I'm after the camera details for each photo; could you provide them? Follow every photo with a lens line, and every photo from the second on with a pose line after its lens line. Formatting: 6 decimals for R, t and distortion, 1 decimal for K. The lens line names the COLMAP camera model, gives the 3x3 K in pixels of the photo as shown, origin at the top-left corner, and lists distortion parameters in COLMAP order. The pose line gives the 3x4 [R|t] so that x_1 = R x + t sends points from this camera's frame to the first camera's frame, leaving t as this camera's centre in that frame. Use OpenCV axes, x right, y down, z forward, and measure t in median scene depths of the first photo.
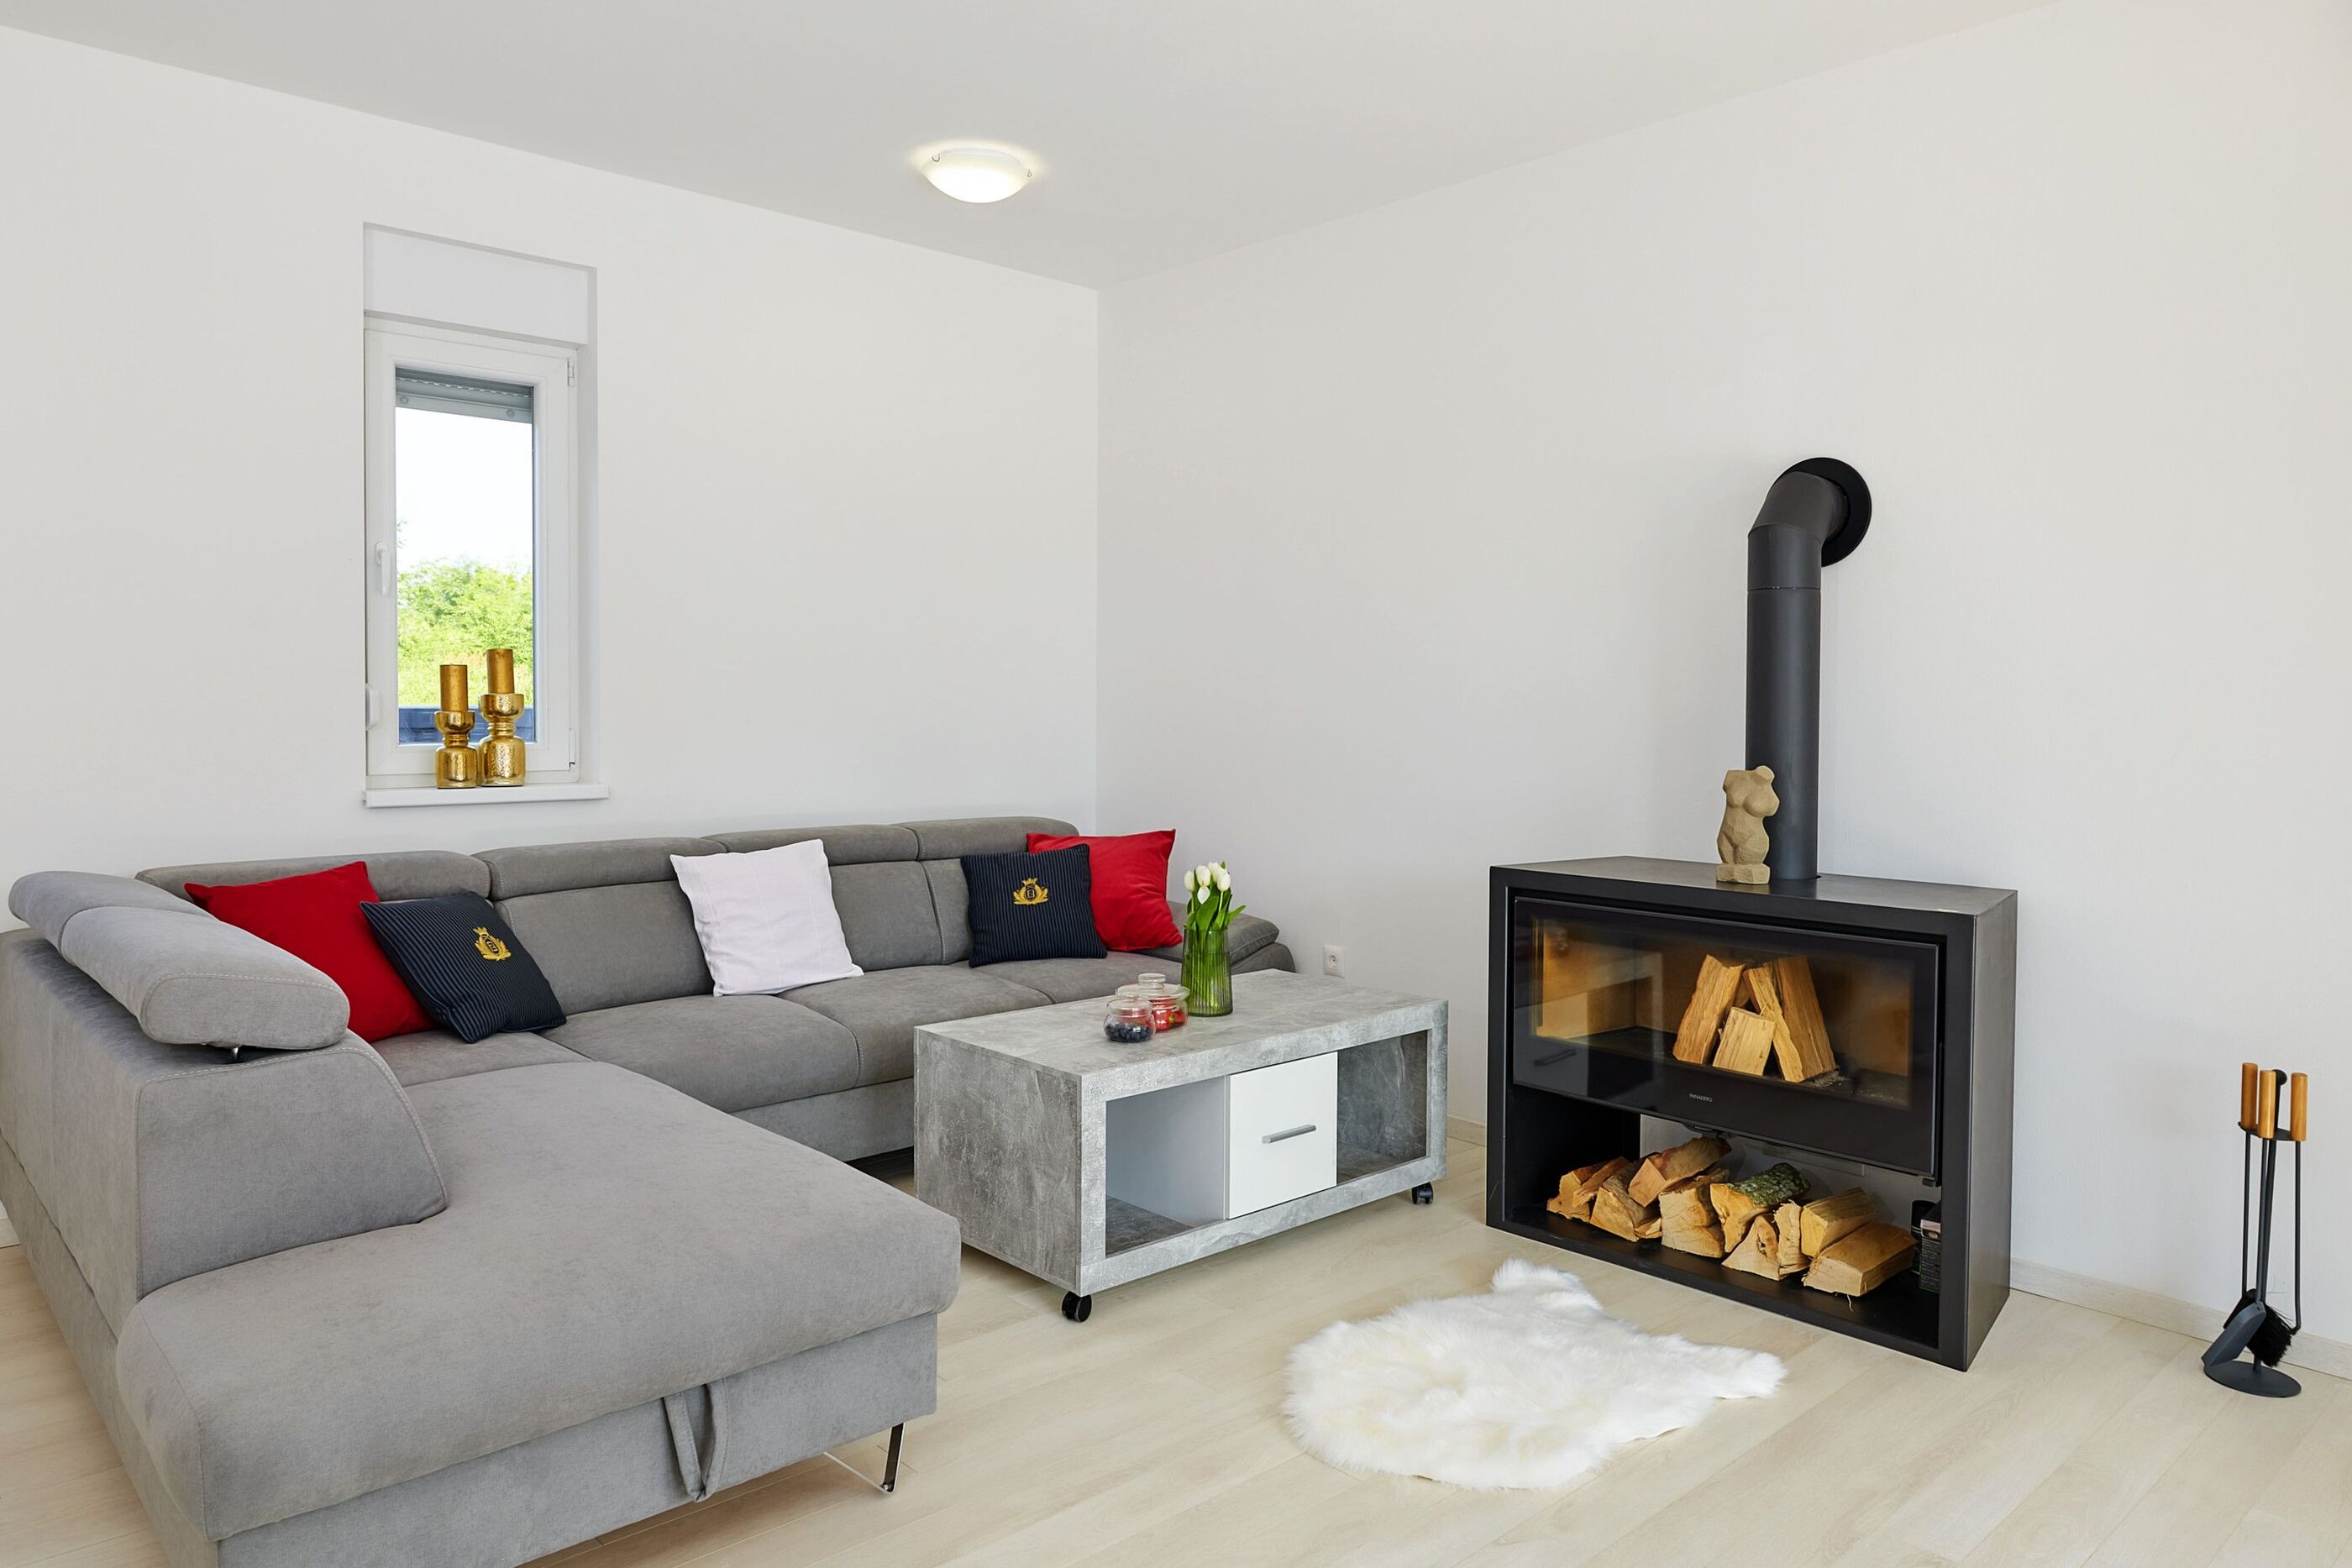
lens RADIAL K [[1575.3, 0, 1181.0], [0, 1575.3, 733.4], [0, 0, 1]] dist [-0.000307, -0.001043]
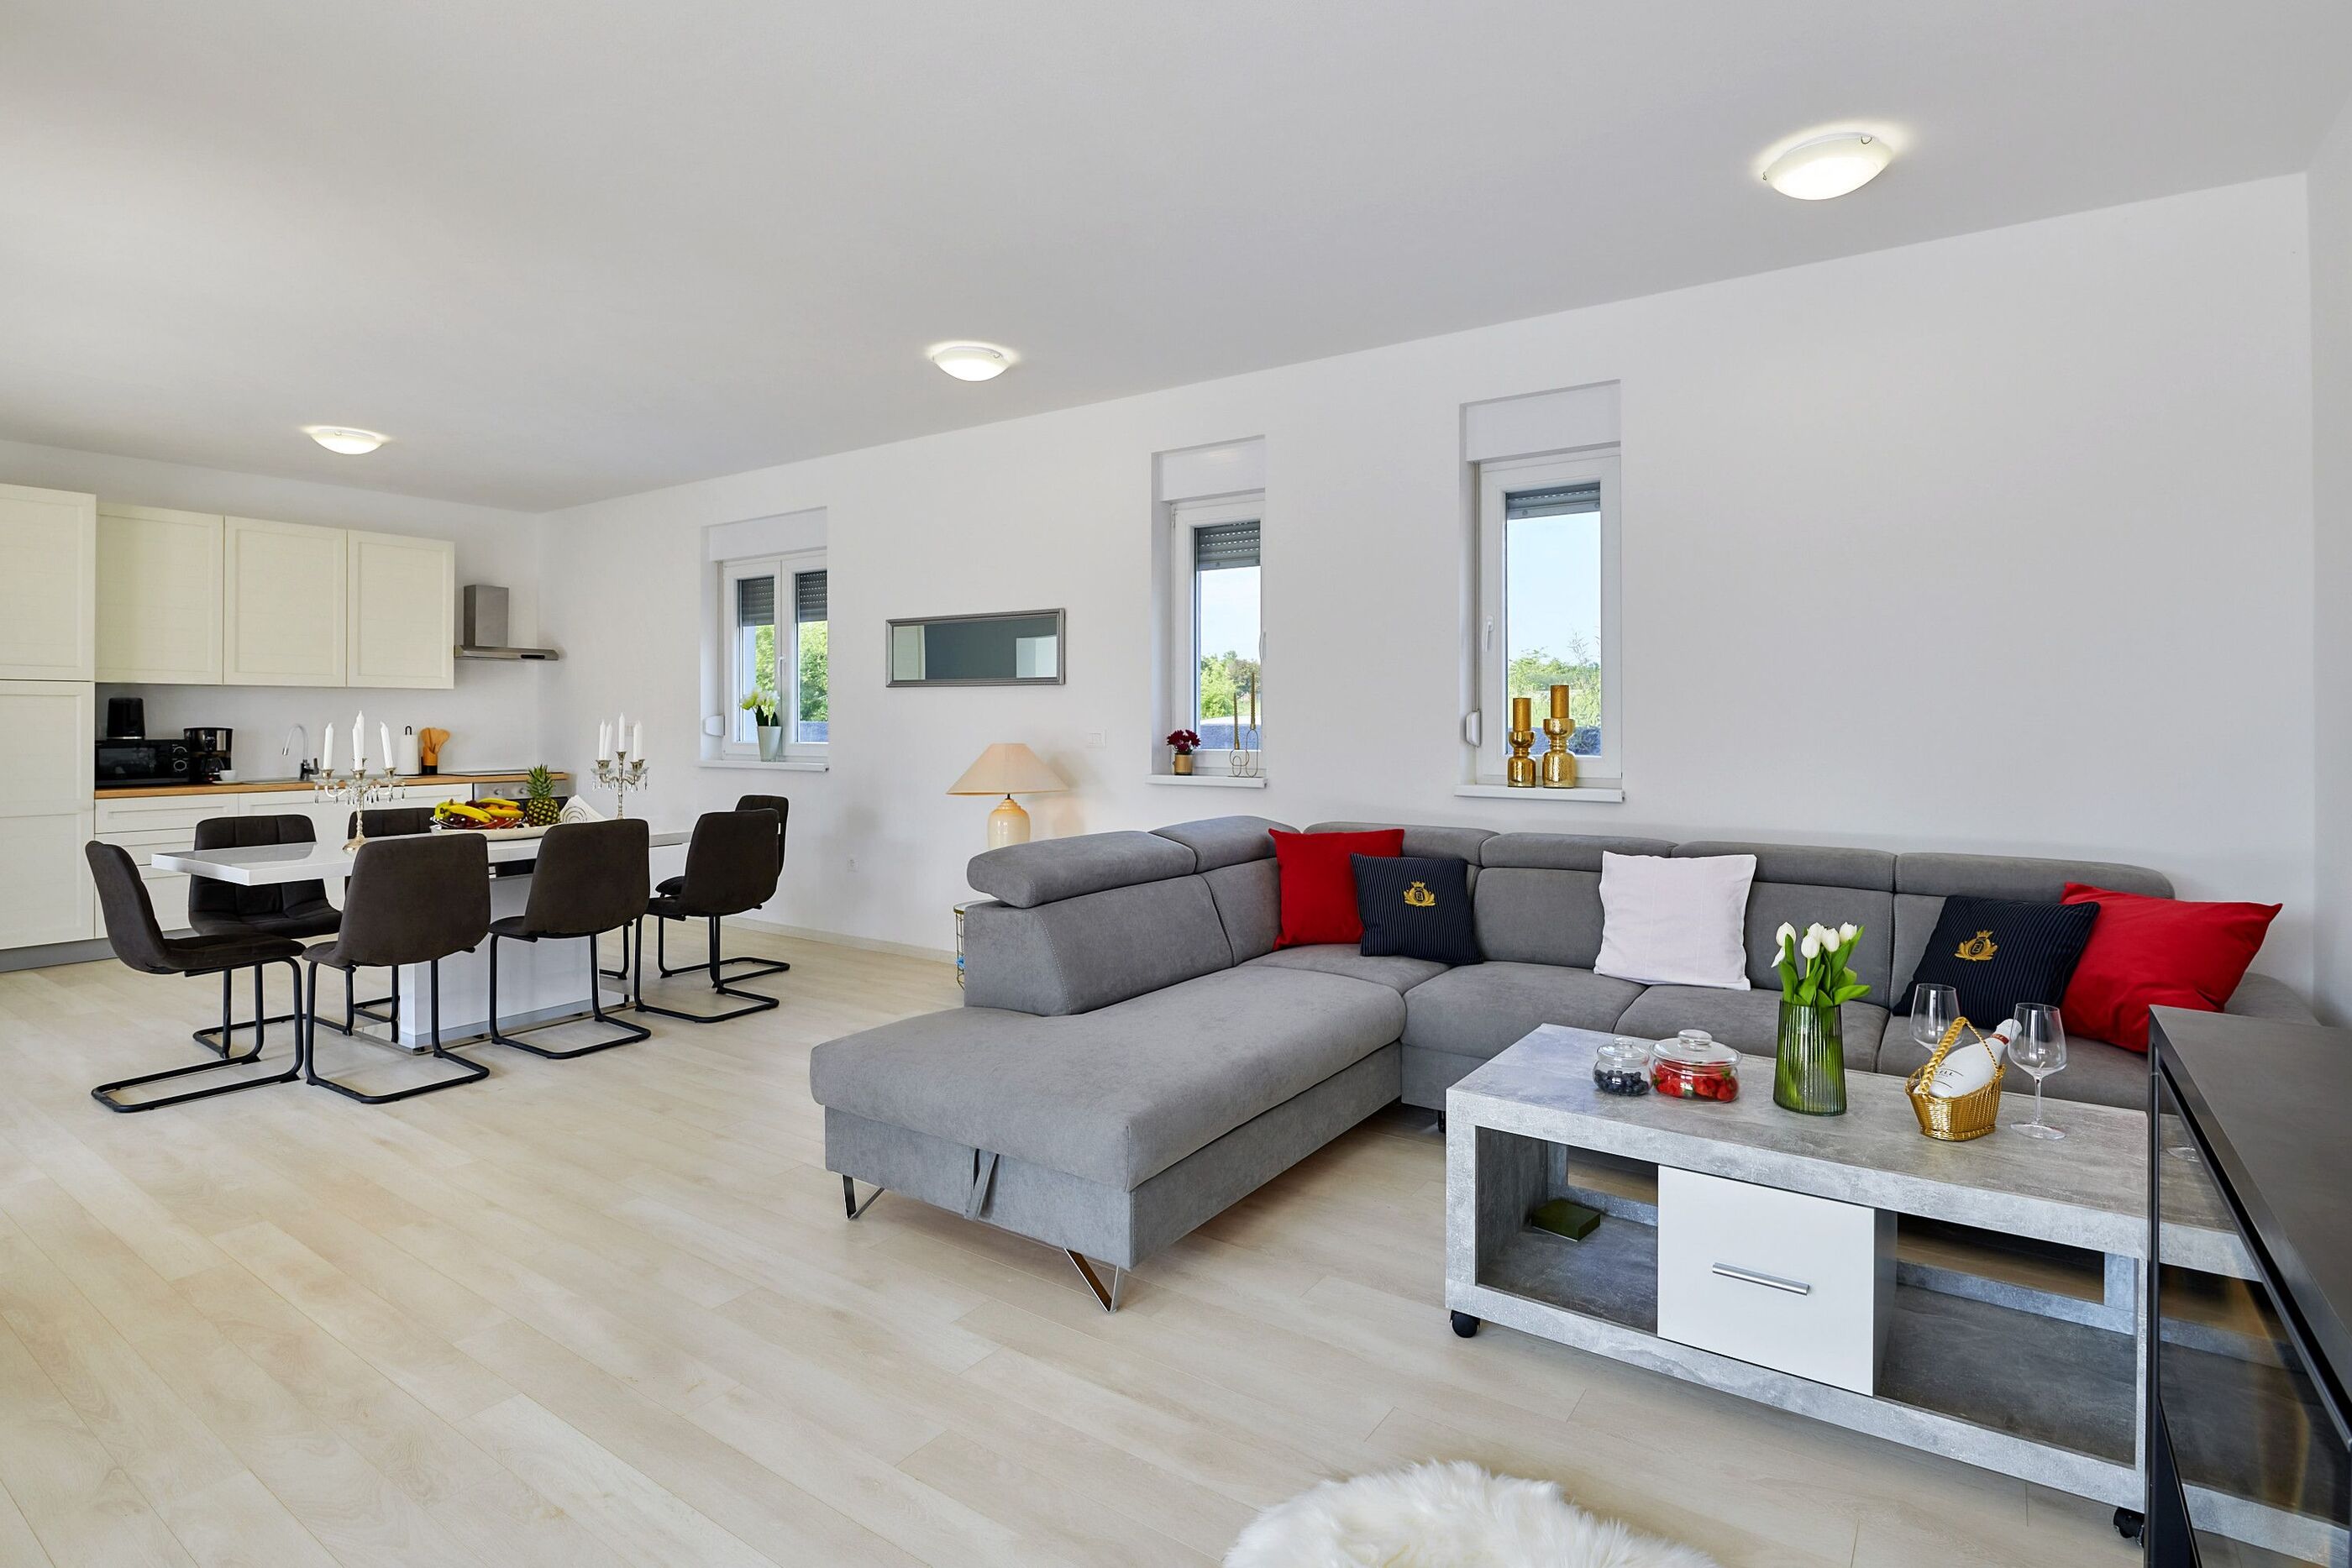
lens RADIAL K [[1139.7, 0, 1184.1], [0, 1139.7, 720.6], [0, 0, 1]] dist [-0.013178, 0.000268]
pose [[0.222936, -0.004895, -0.974821, 0.450615], [-0.020298, 0.999747, -0.009662, -0.007921], [0.974622, 0.021941, 0.222780, 0.485195]]
